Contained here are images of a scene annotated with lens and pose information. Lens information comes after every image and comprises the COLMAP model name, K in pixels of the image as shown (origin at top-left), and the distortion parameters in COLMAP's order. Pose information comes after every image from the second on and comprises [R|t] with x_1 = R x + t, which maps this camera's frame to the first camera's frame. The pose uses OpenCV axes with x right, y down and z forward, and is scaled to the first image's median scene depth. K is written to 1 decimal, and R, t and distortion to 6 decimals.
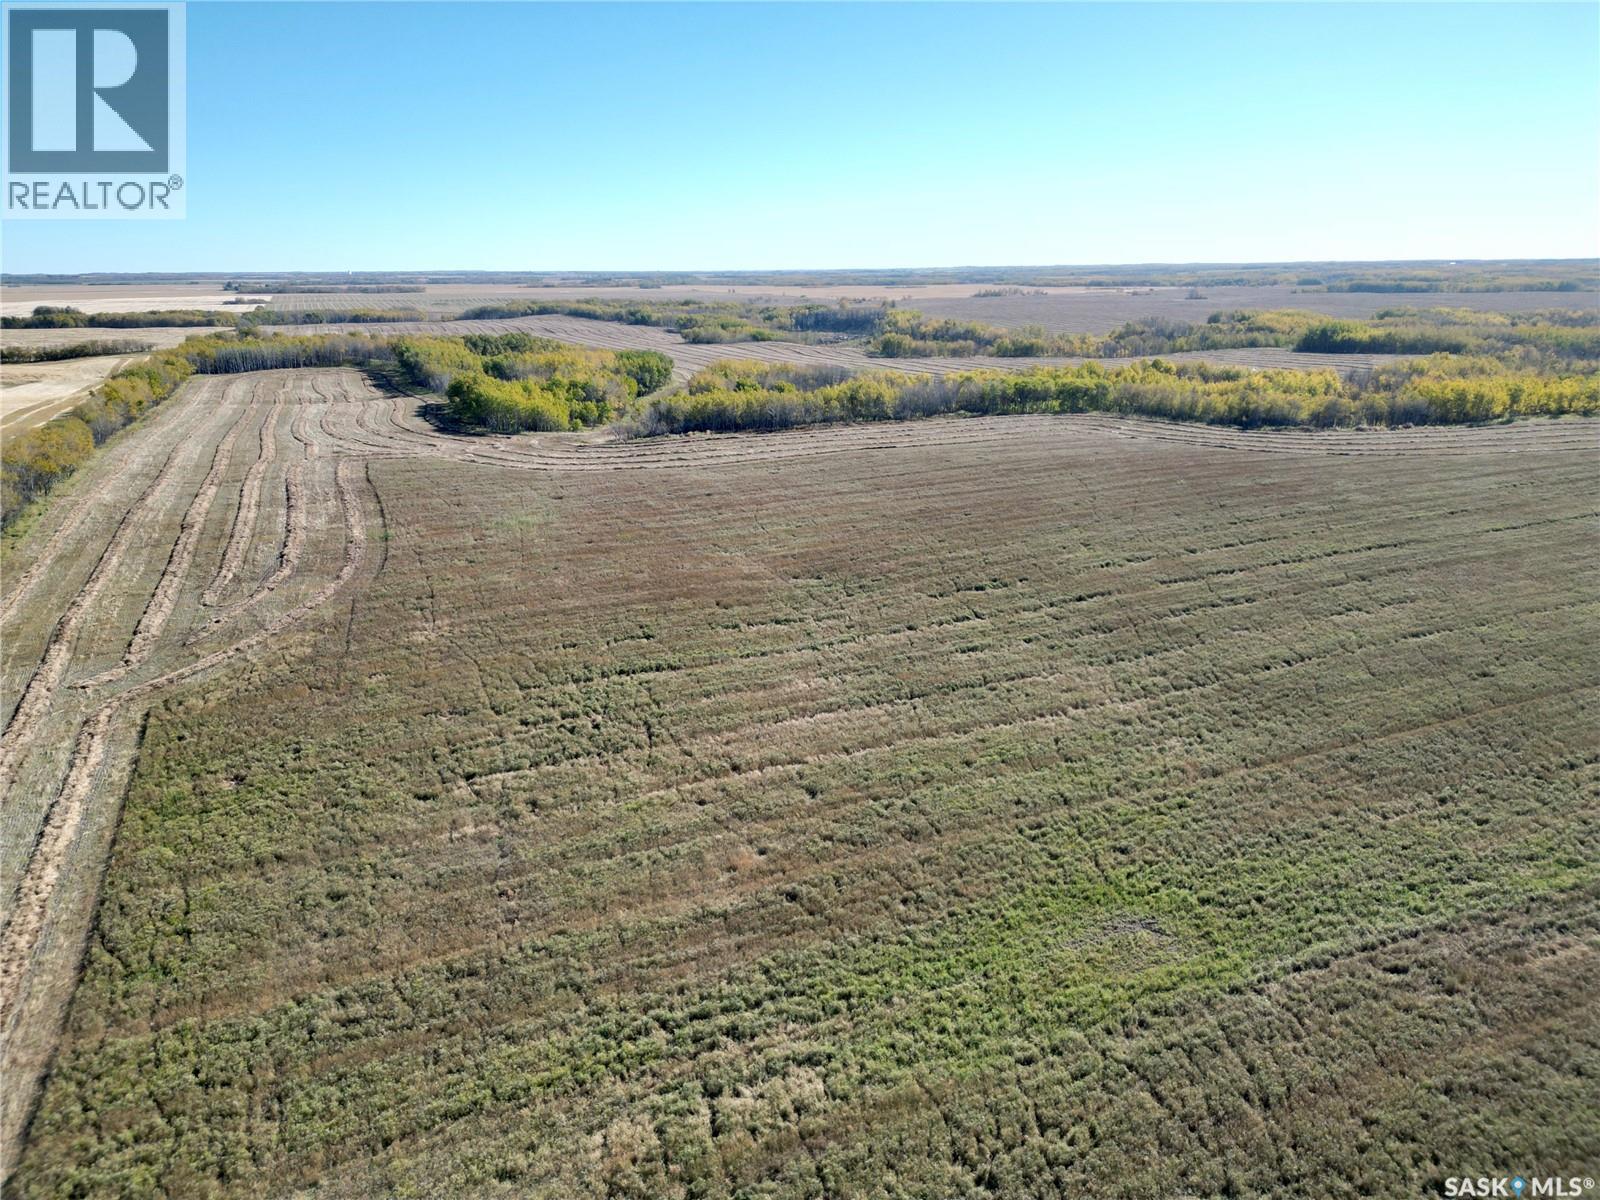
lens RADIAL K [[1149.0, 0, 779.2], [0, 1149.0, 595.2], [0, 0, 1]] dist [0.072276, -0.057462]
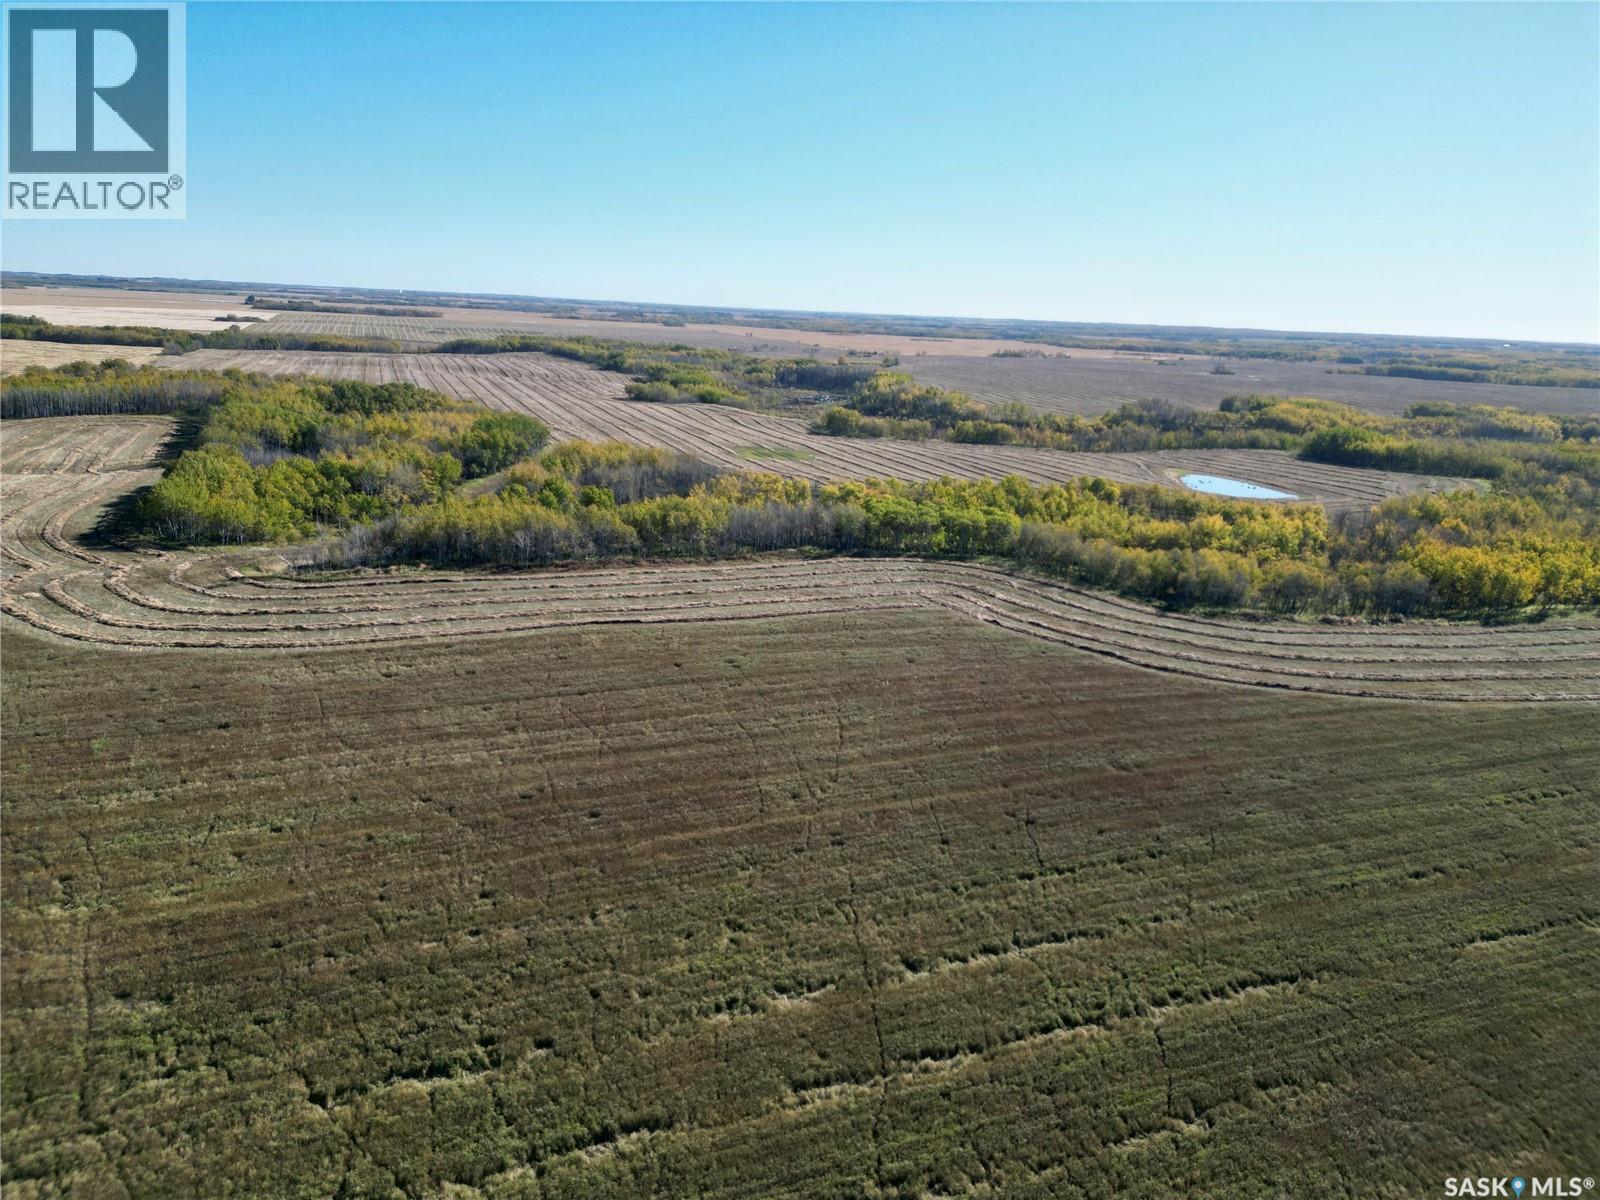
lens RADIAL K [[1149.0, 0, 771.0], [0, 1149.0, 603.5], [0, 0, 1]] dist [0.072276, -0.057462]
pose [[0.997444, 0.064084, -0.031600, 0.092302], [-0.064864, 0.997598, -0.024305, -0.058751], [0.029966, 0.026293, 0.999205, 0.141464]]
